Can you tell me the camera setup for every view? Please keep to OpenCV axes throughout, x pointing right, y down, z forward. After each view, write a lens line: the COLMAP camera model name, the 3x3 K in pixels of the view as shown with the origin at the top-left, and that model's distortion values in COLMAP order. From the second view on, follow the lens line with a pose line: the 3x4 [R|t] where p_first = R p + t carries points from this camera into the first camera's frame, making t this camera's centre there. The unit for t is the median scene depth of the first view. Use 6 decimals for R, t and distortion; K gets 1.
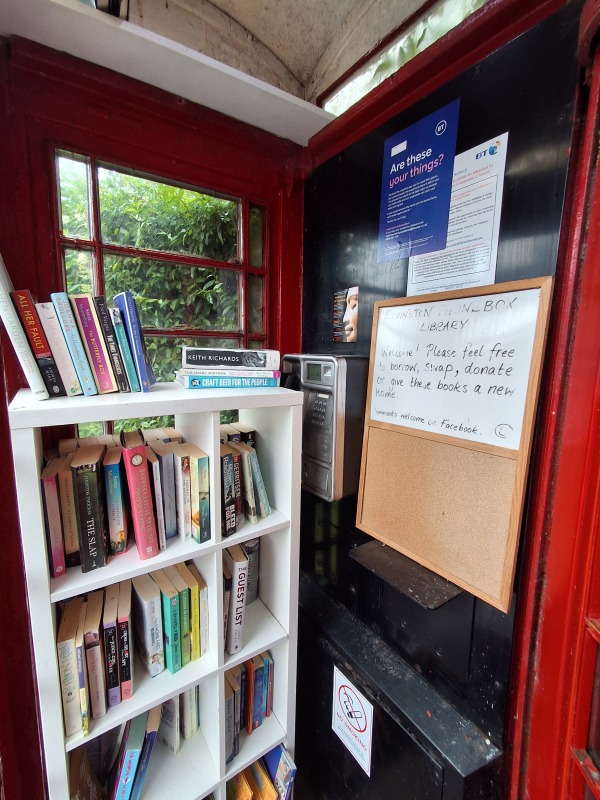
lens RADIAL K [[376.7, 0, 300.0], [0, 376.7, 400.0], [0, 0, 1]] dist [-0.002965, -0.000536]
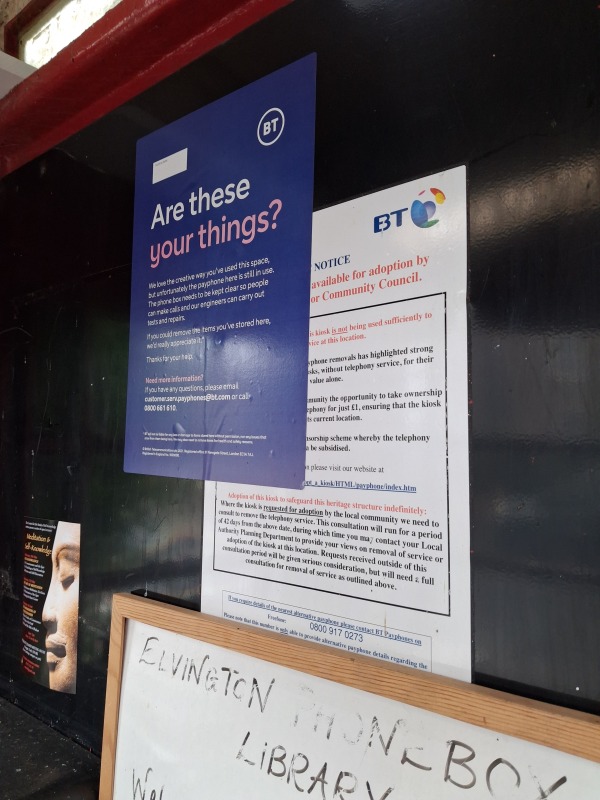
lens RADIAL K [[623.4, 0, 300.0], [0, 623.4, 400.0], [0, 0, 1]] dist [-0.004392, -0.002254]
pose [[0.963522, -0.002807, 0.267613, 0.239026], [0.052683, 0.982368, -0.179379, -0.366388], [-0.262391, 0.186934, 0.946682, 0.489775]]
